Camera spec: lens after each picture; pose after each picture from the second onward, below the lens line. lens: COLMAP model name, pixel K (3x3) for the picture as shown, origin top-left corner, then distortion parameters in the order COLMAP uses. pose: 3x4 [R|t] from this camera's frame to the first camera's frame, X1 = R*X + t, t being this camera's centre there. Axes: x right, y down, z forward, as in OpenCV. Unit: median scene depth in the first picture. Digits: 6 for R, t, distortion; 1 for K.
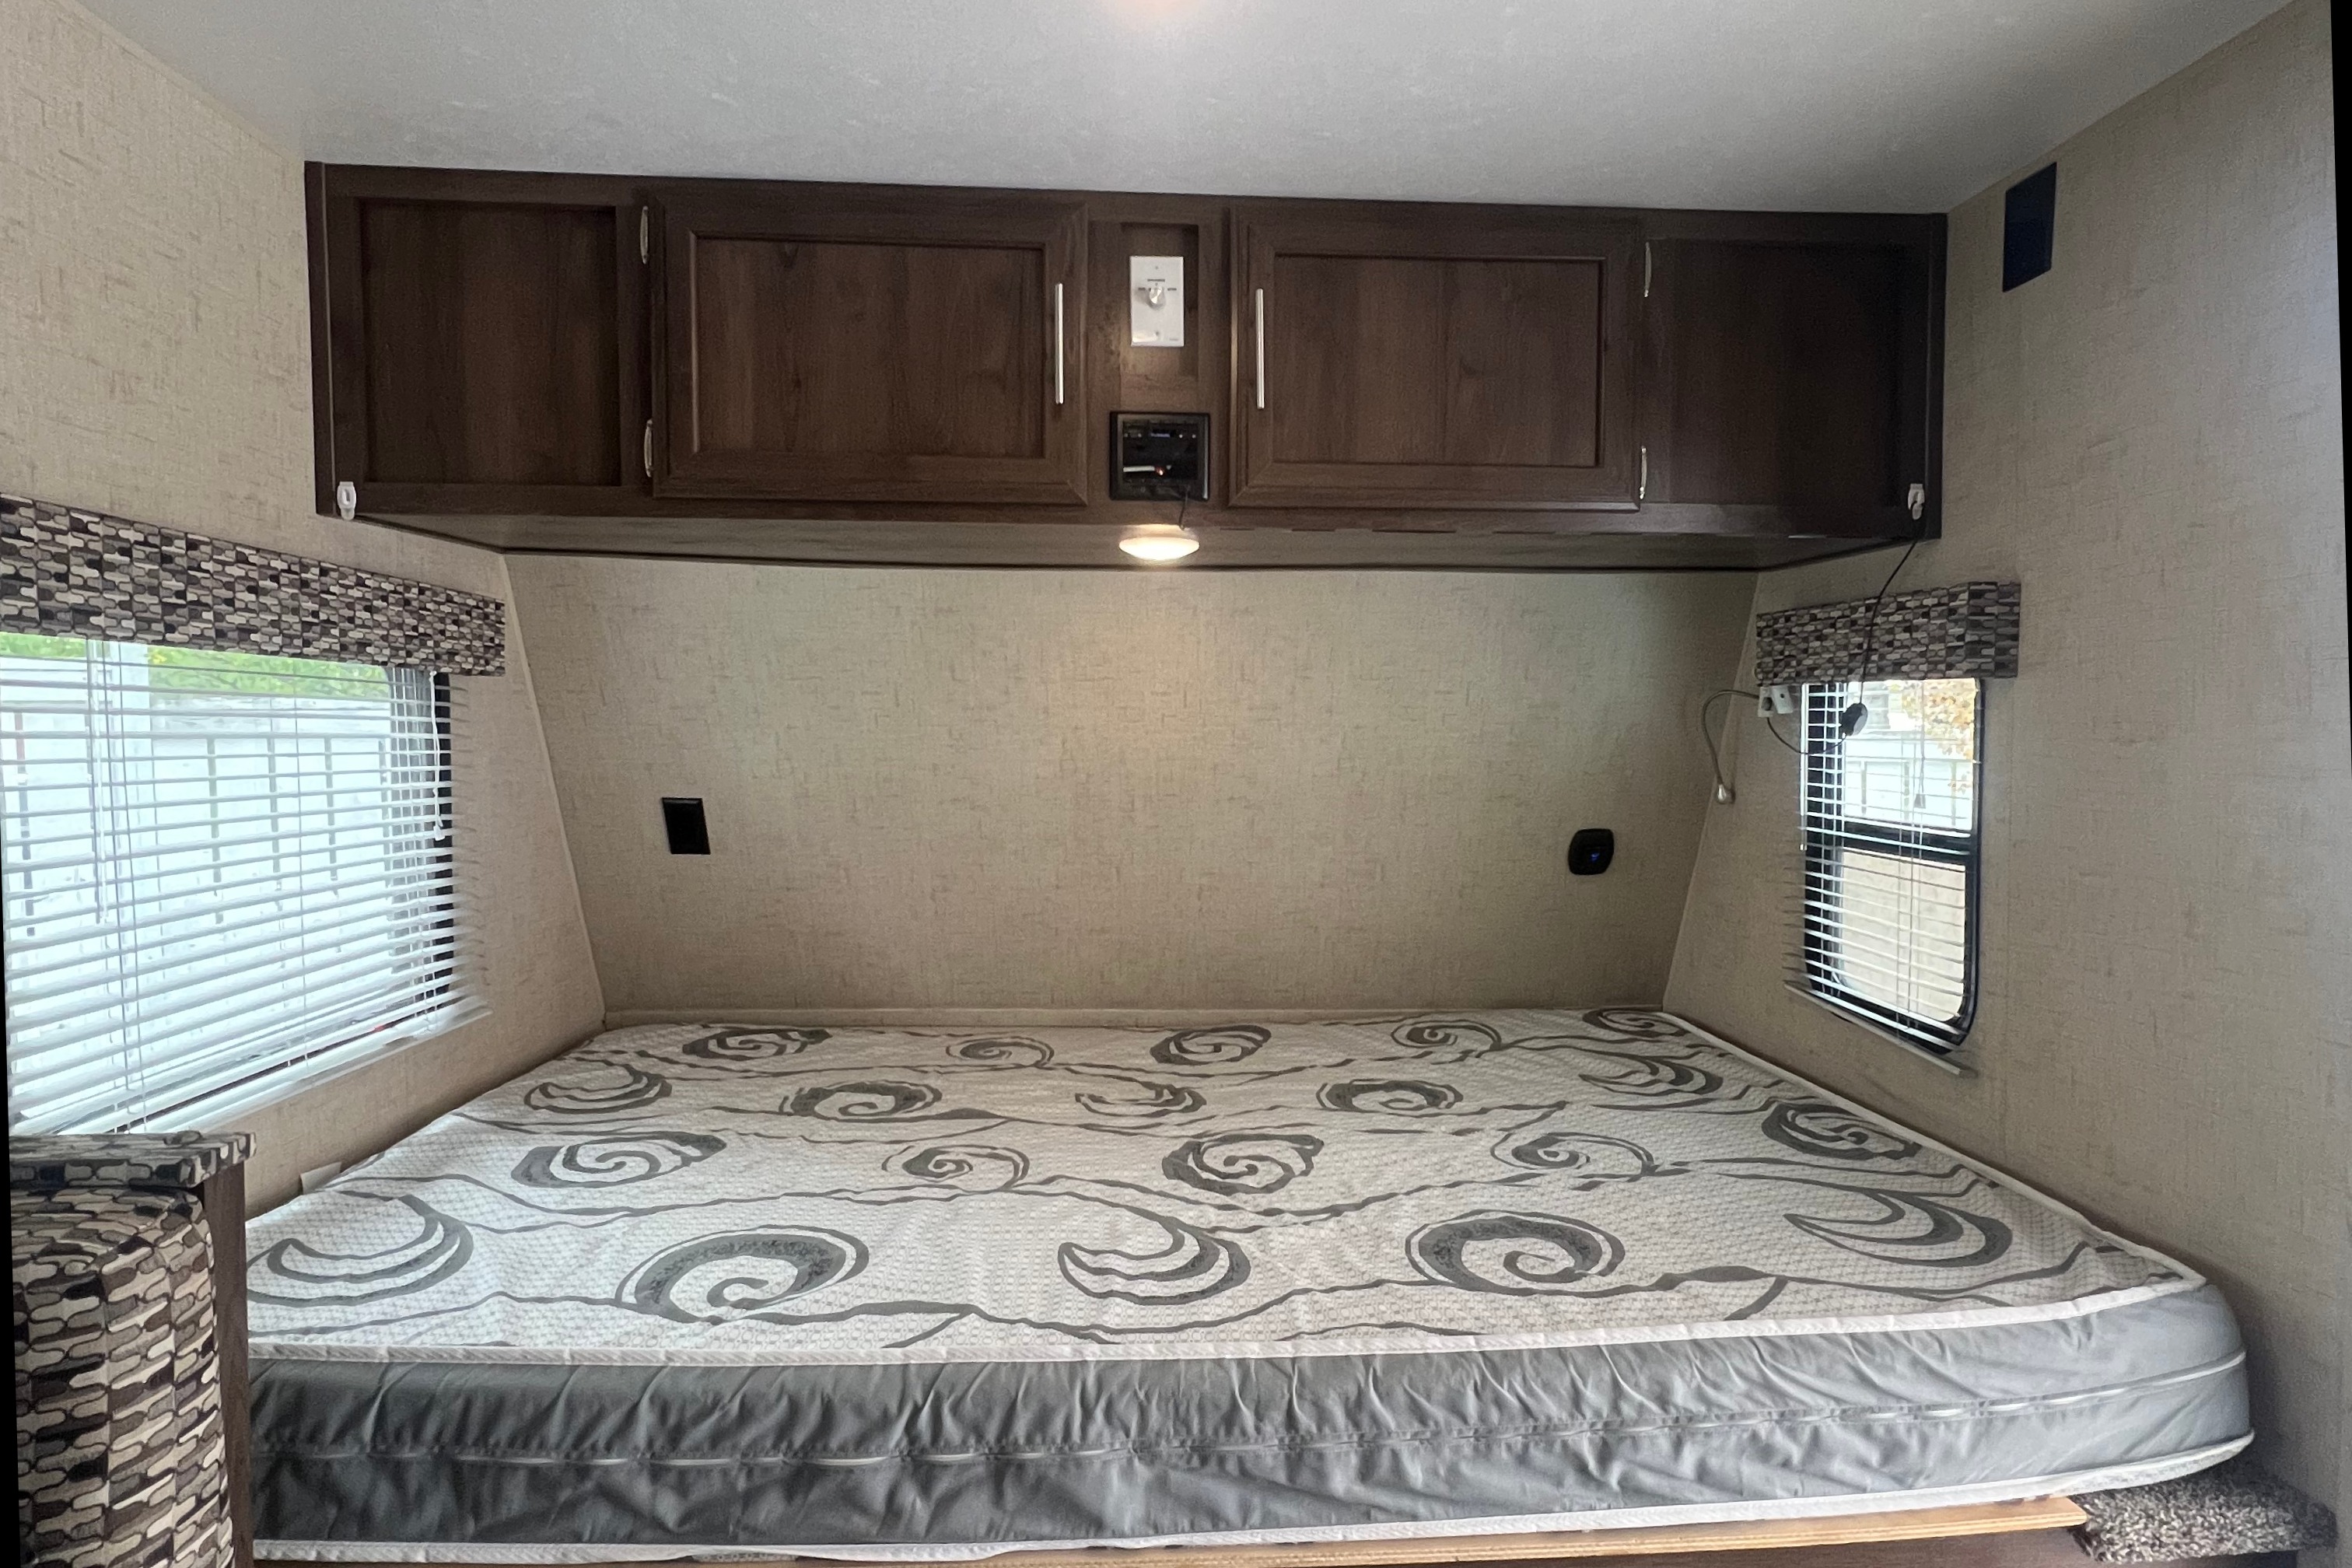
lens RADIAL K [[905.4, 0, 1115.6], [0, 905.4, 758.2], [0, 0, 1]] dist [-0.000071, -0.008738]
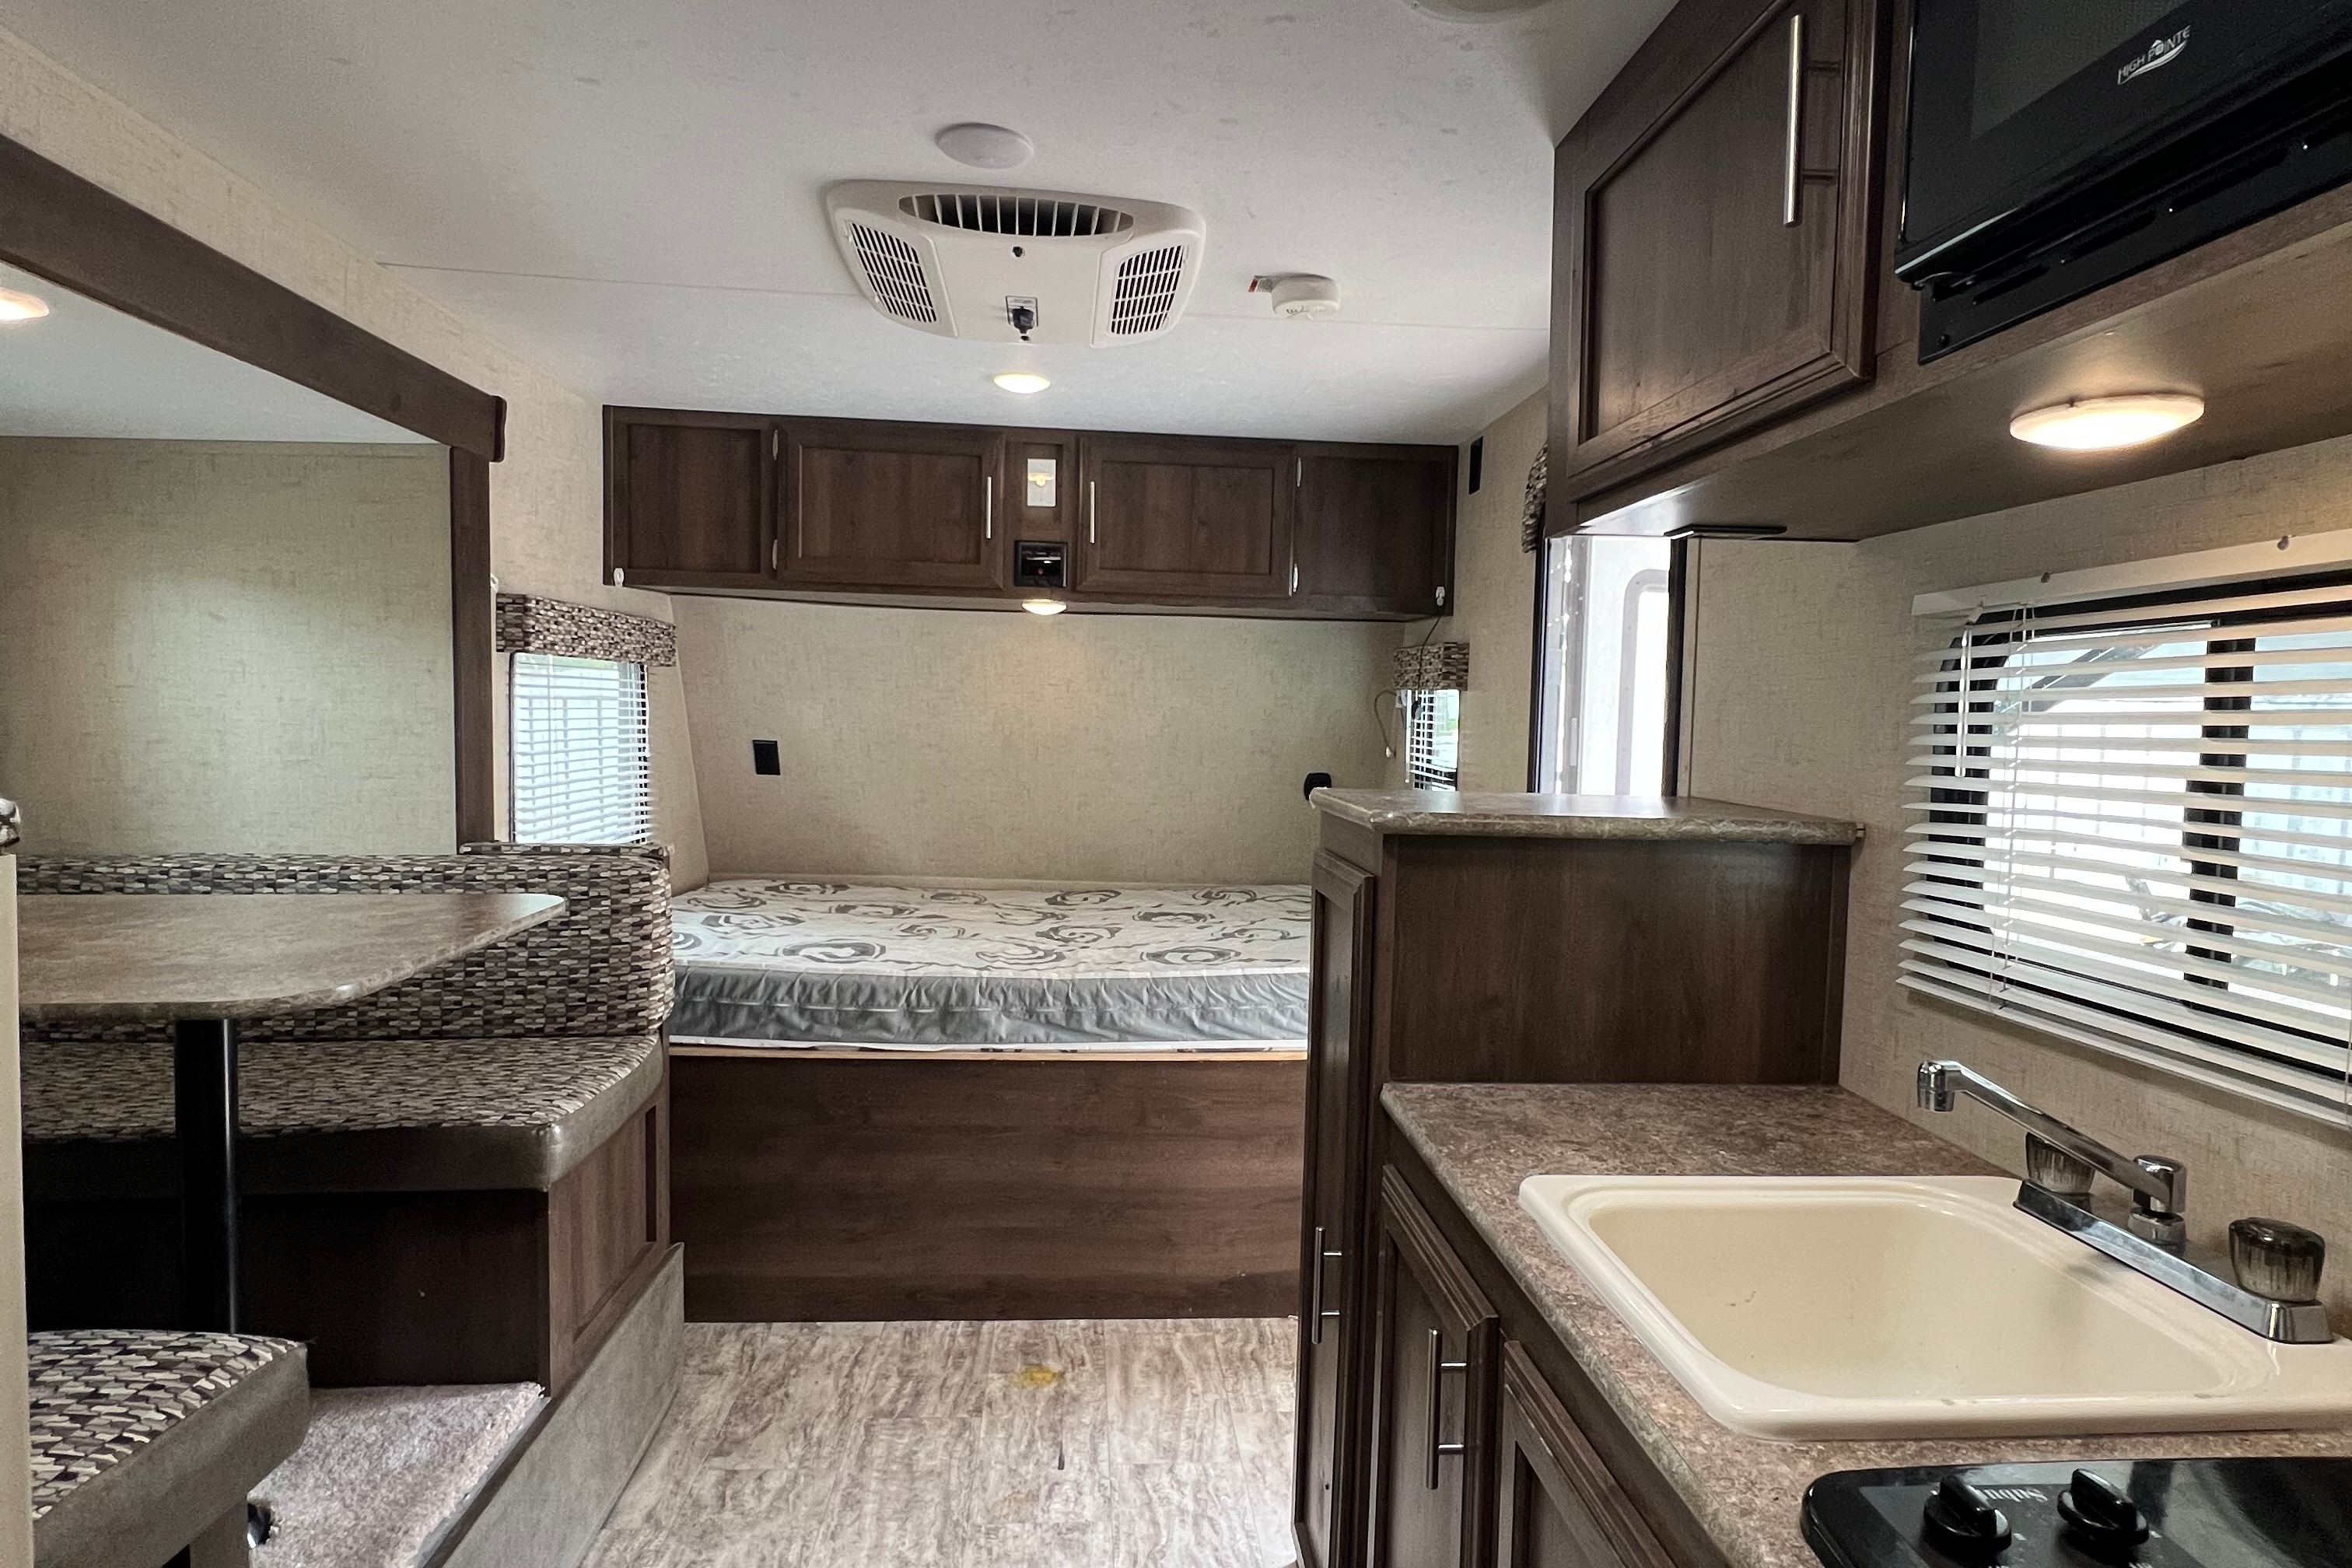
lens RADIAL K [[1324.4, 0, 1176.0], [0, 1324.4, 784.0], [0, 0, 1]] dist [-0.001010, -0.000280]
pose [[0.999623, 0.023949, 0.013425, 0.315019], [-0.024361, 0.999210, 0.031405, 0.038350], [-0.012662, -0.031720, 0.999417, -1.859165]]
